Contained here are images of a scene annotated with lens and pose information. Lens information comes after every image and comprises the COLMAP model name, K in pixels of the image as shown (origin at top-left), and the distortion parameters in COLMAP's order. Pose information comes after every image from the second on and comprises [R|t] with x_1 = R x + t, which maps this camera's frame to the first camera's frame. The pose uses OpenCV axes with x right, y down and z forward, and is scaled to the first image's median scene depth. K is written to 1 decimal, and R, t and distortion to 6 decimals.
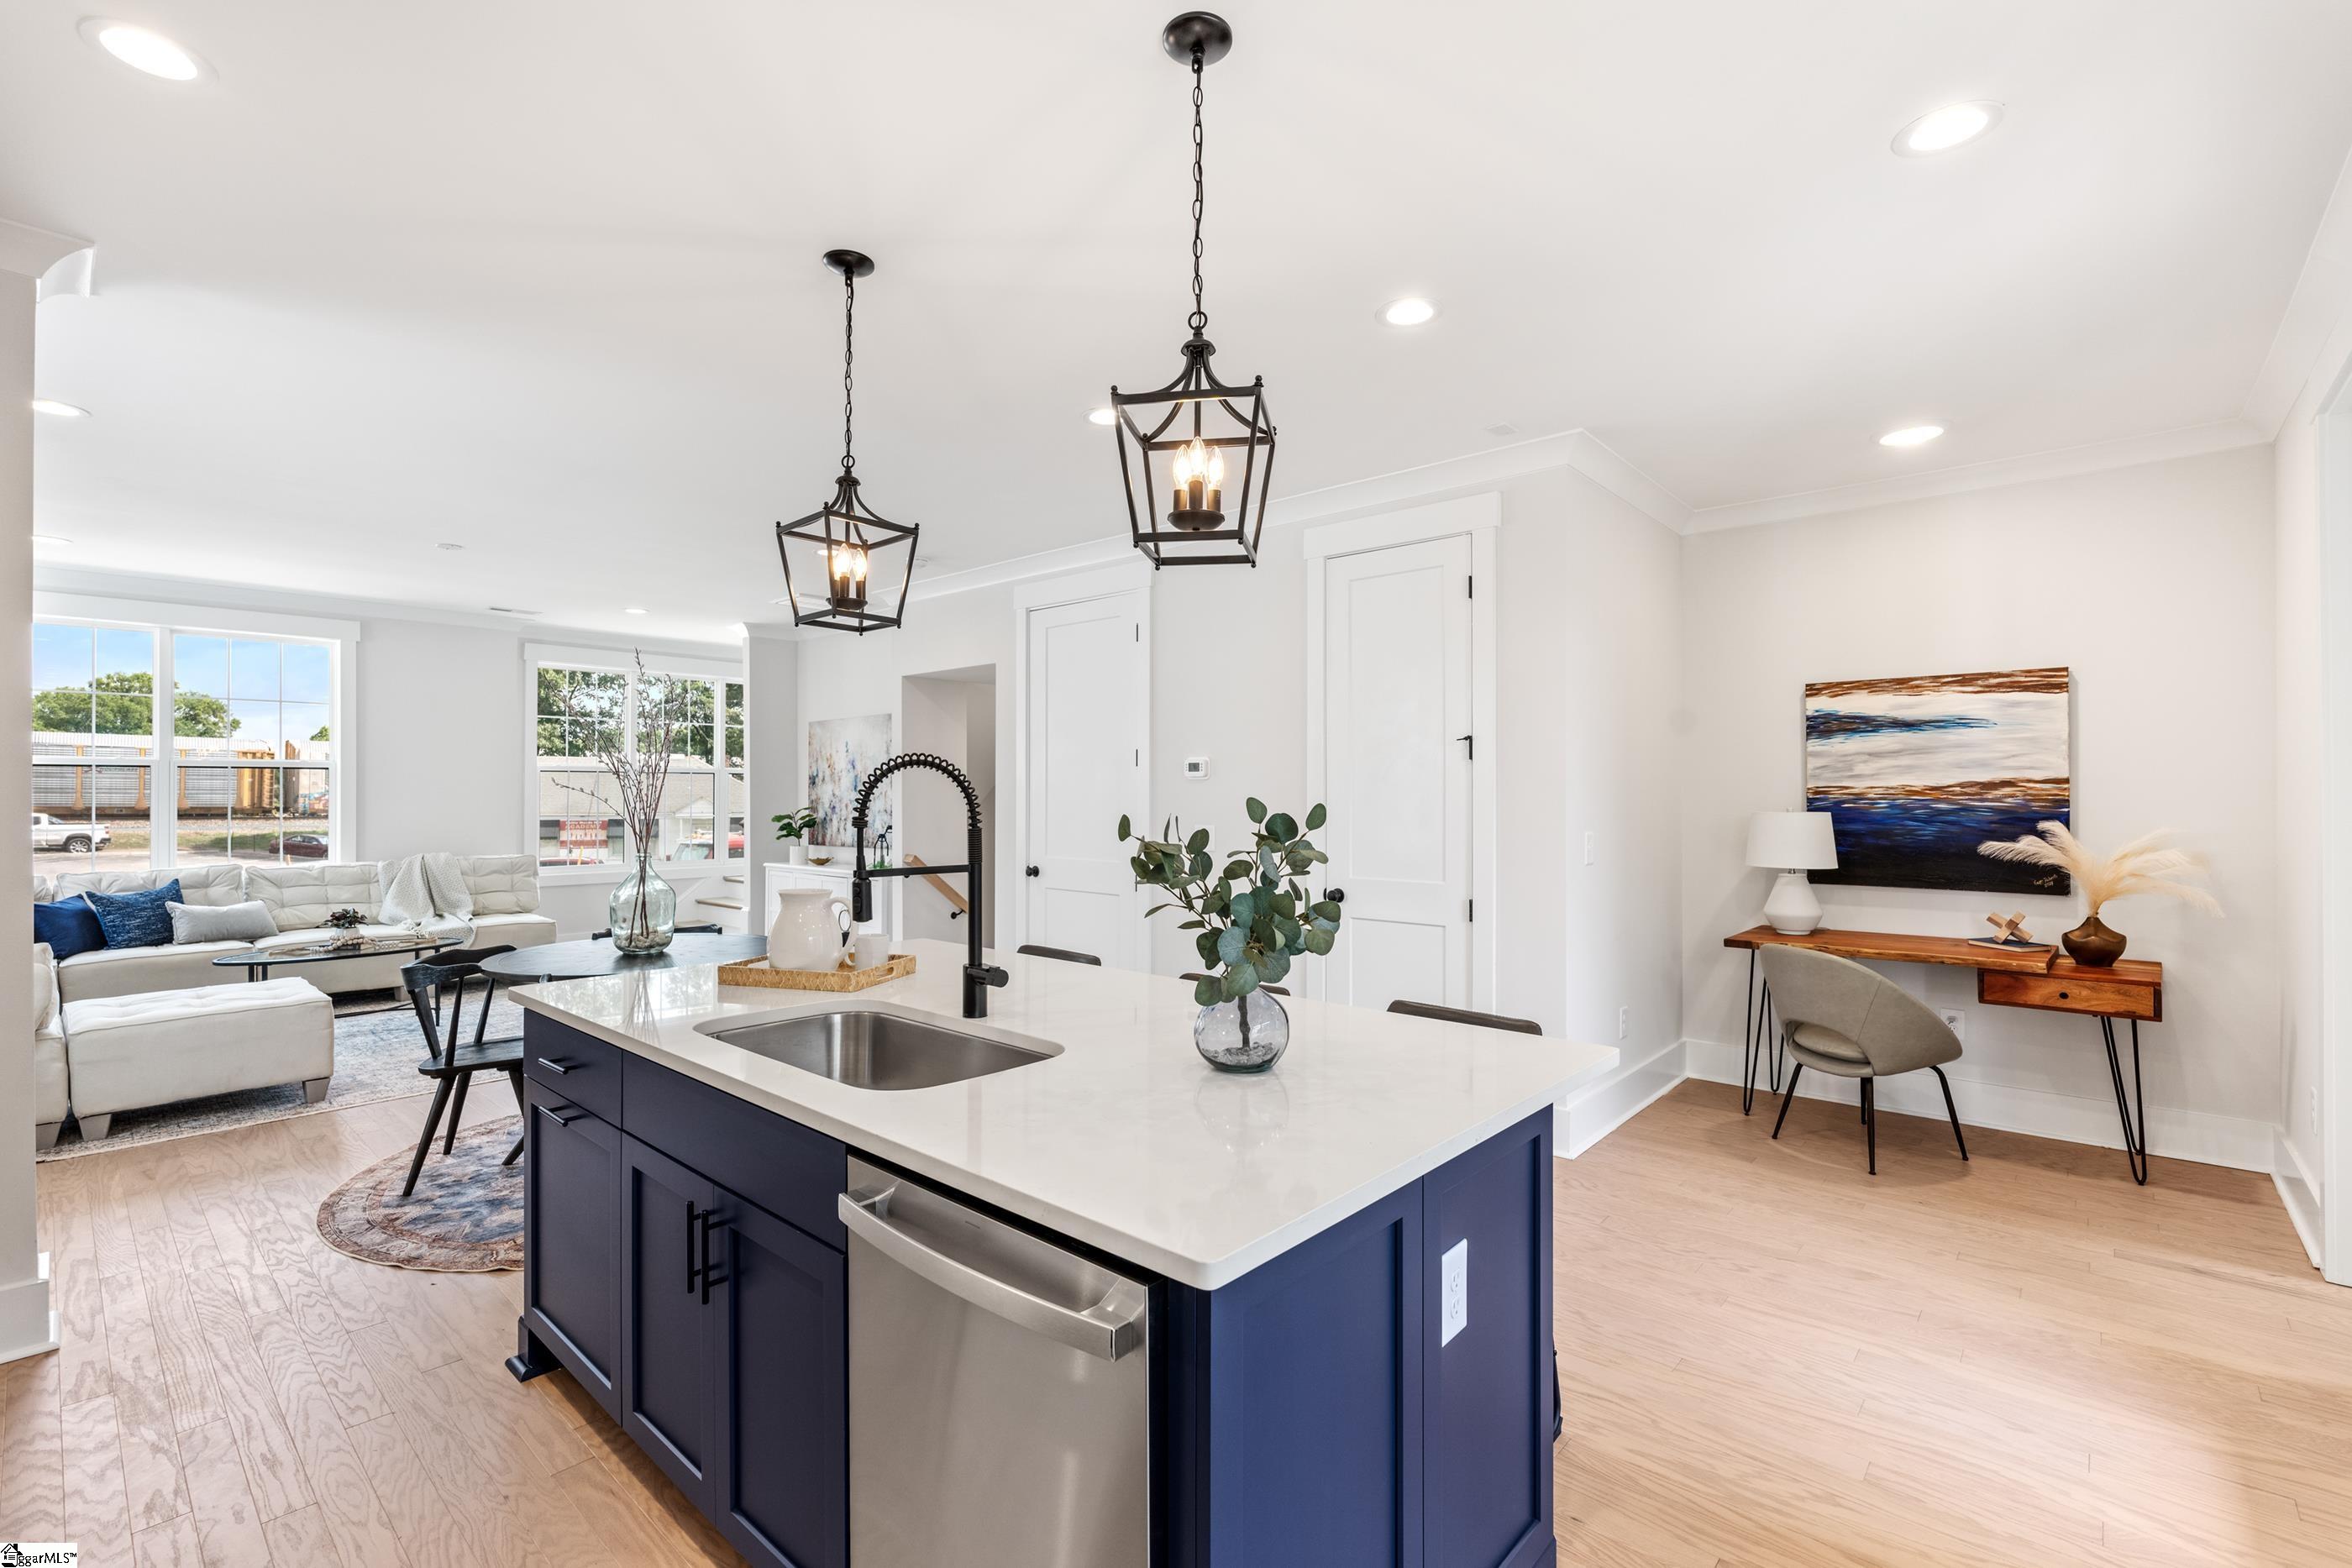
lens RADIAL K [[1028.0, 0, 1169.6], [0, 1028.0, 766.0], [0, 0, 1]] dist [-0.003188, -0.000815]
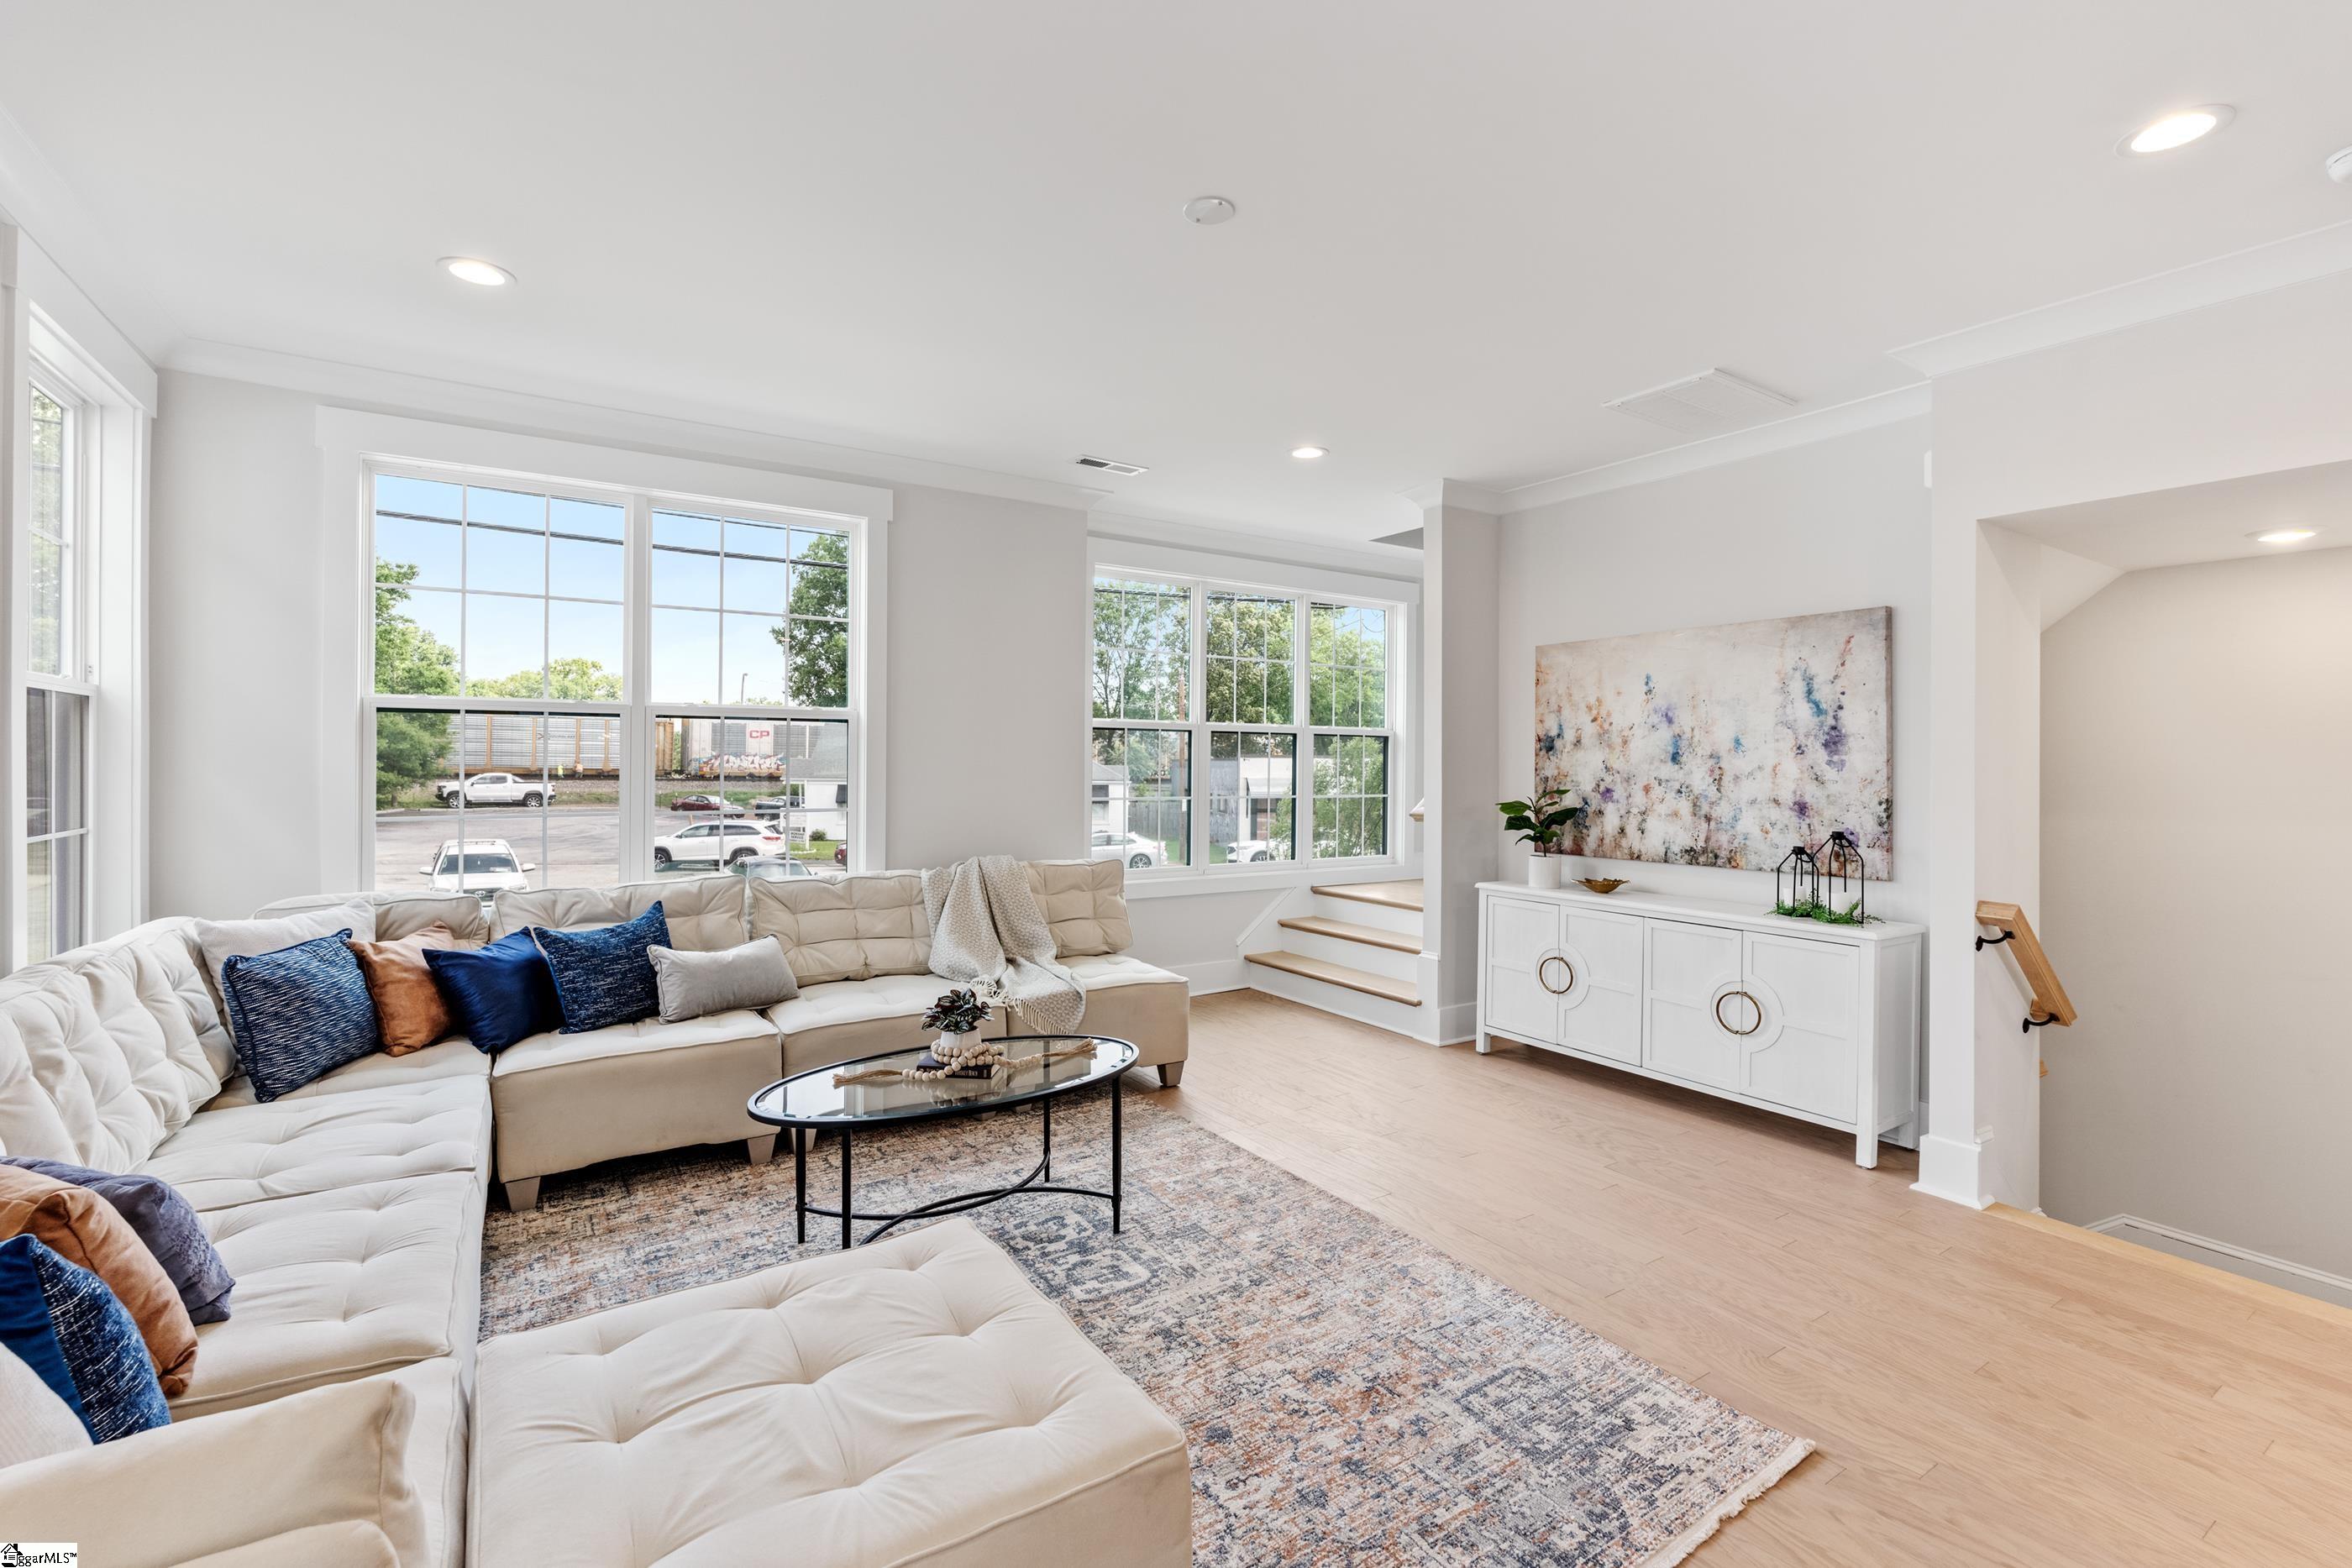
lens RADIAL K [[1028.0, 0, 1183.2], [0, 1028.0, 750.1], [0, 0, 1]] dist [-0.003188, -0.000815]
pose [[0.967928, 0.006400, -0.251147, -0.776997], [-0.003010, 0.999899, 0.013879, 0.020236], [0.251210, -0.012678, 0.967849, 0.739868]]
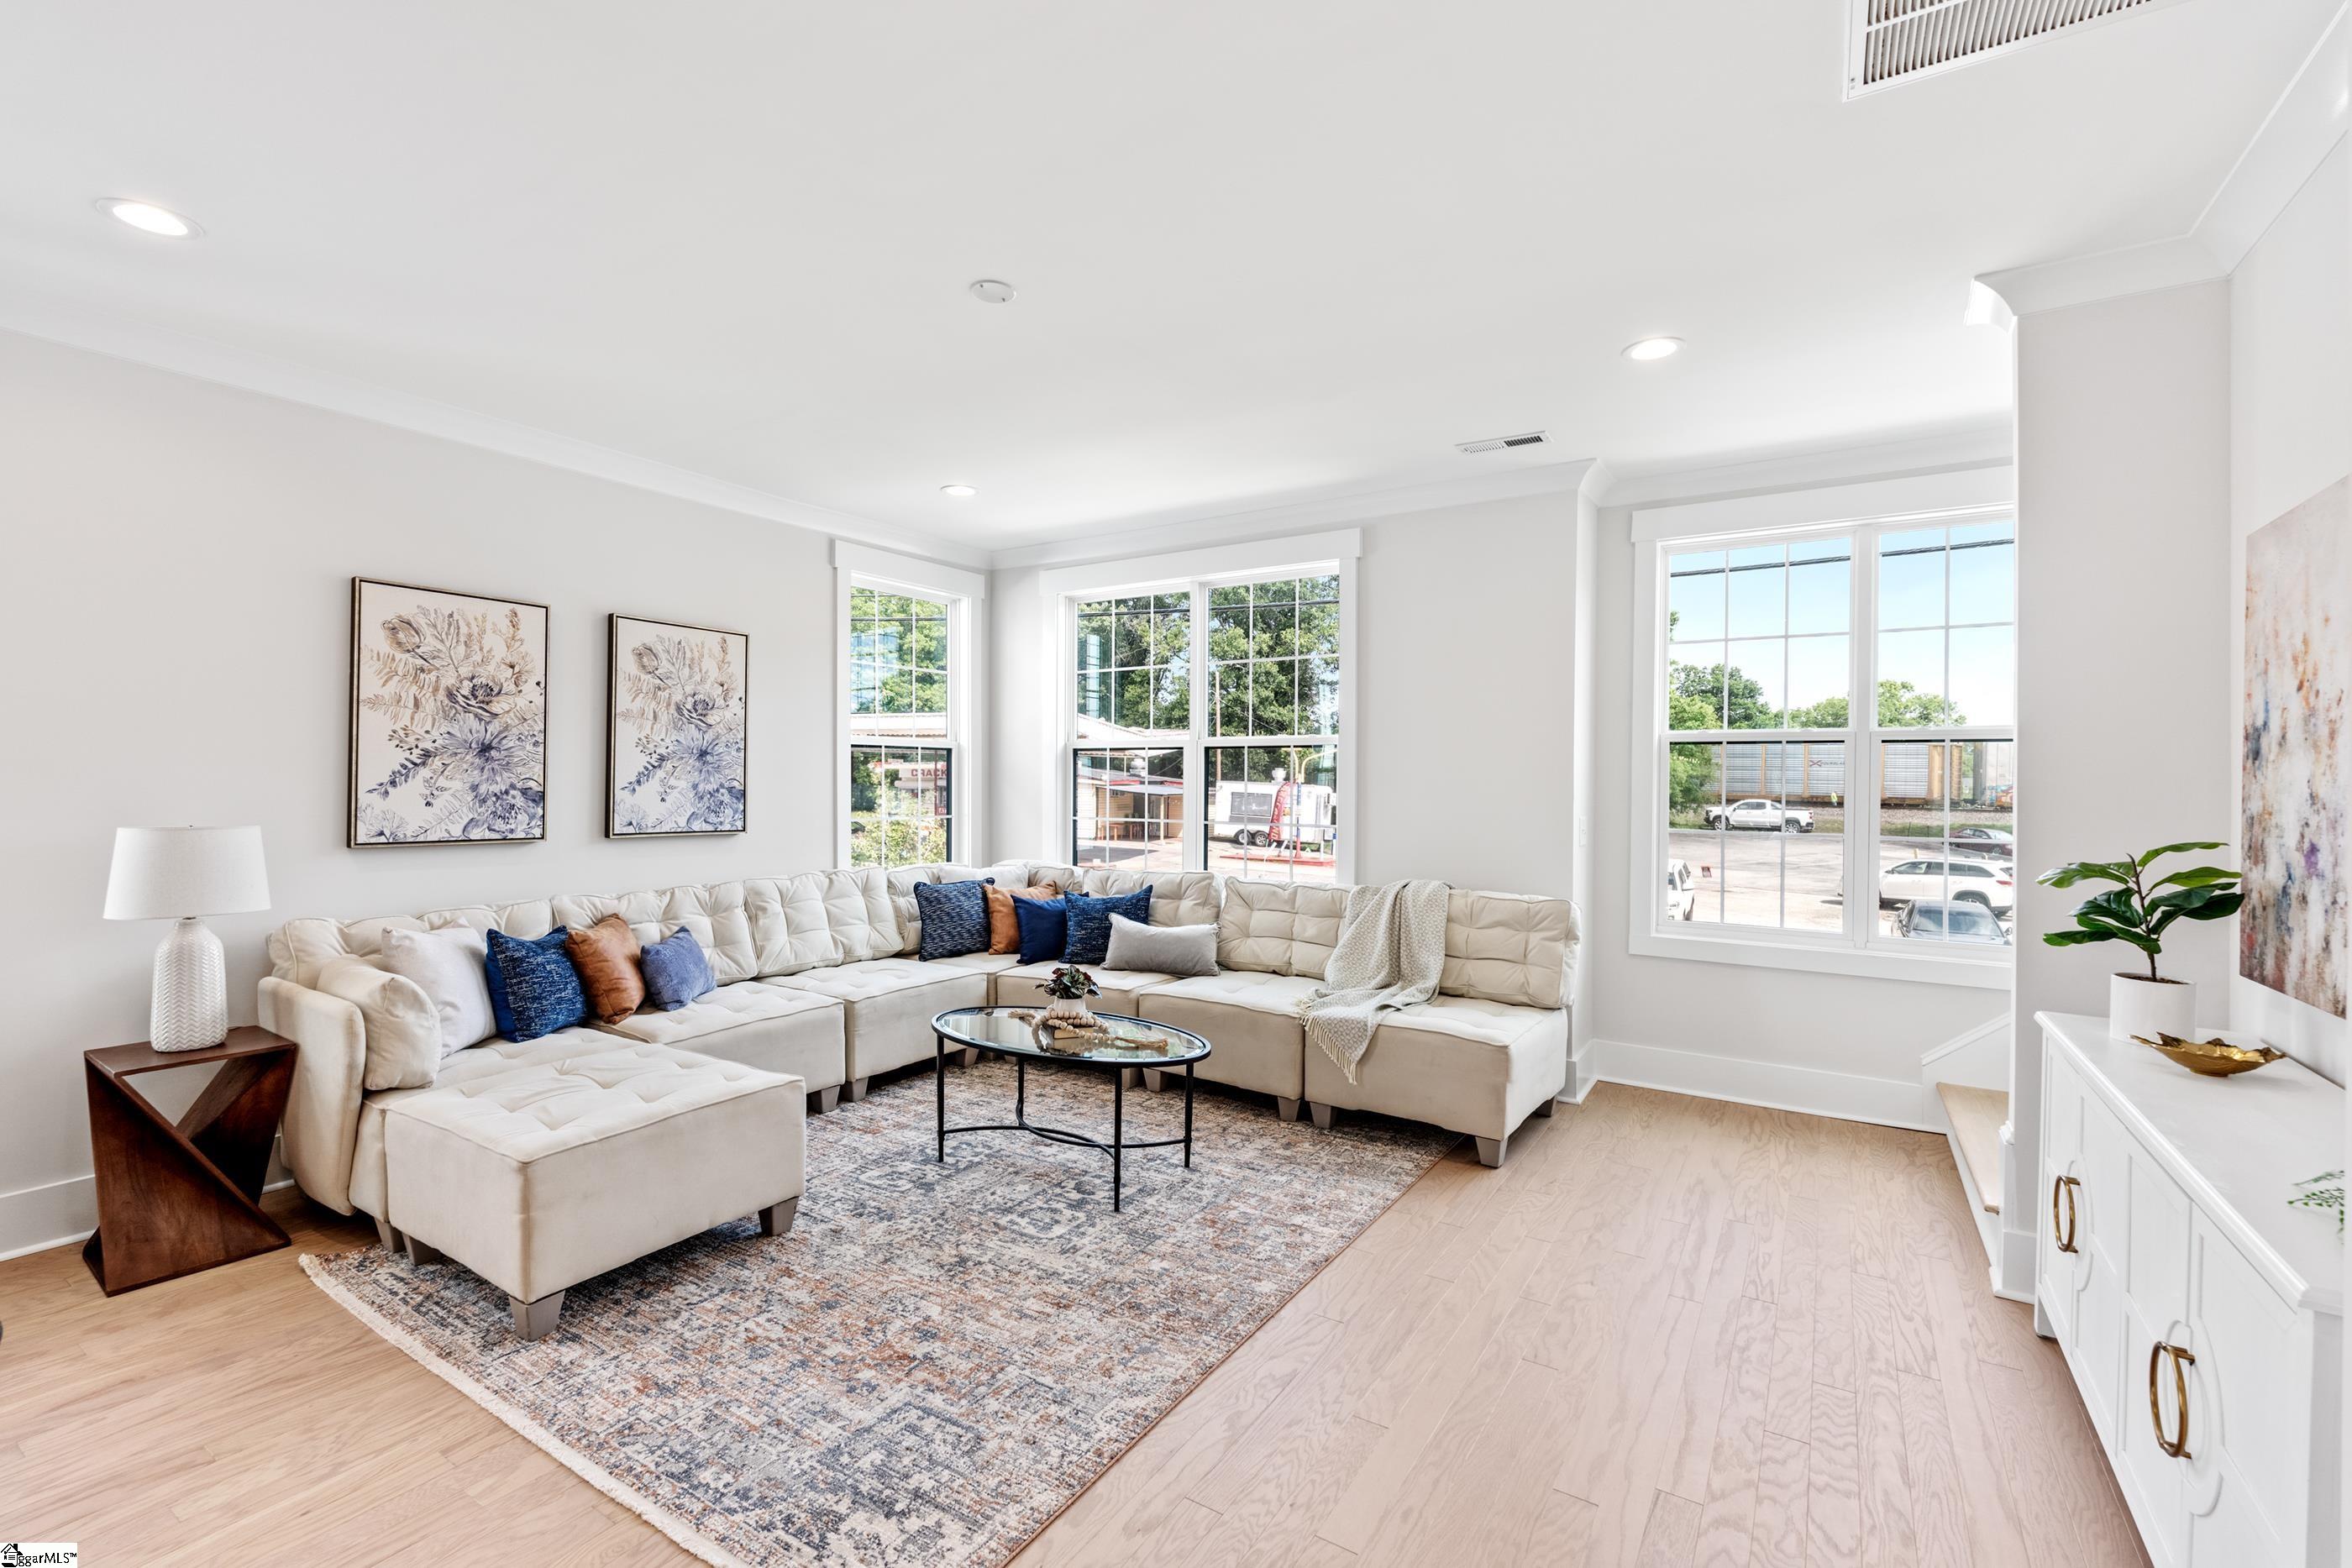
lens RADIAL K [[1028.0, 0, 1167.3], [0, 1028.0, 778.6], [0, 0, 1]] dist [-0.003188, -0.000815]
pose [[0.156452, 0.001887, -0.987684, -0.245006], [0.018231, 0.999822, 0.004798, 0.032914], [0.987517, -0.018757, 0.156390, 1.309899]]
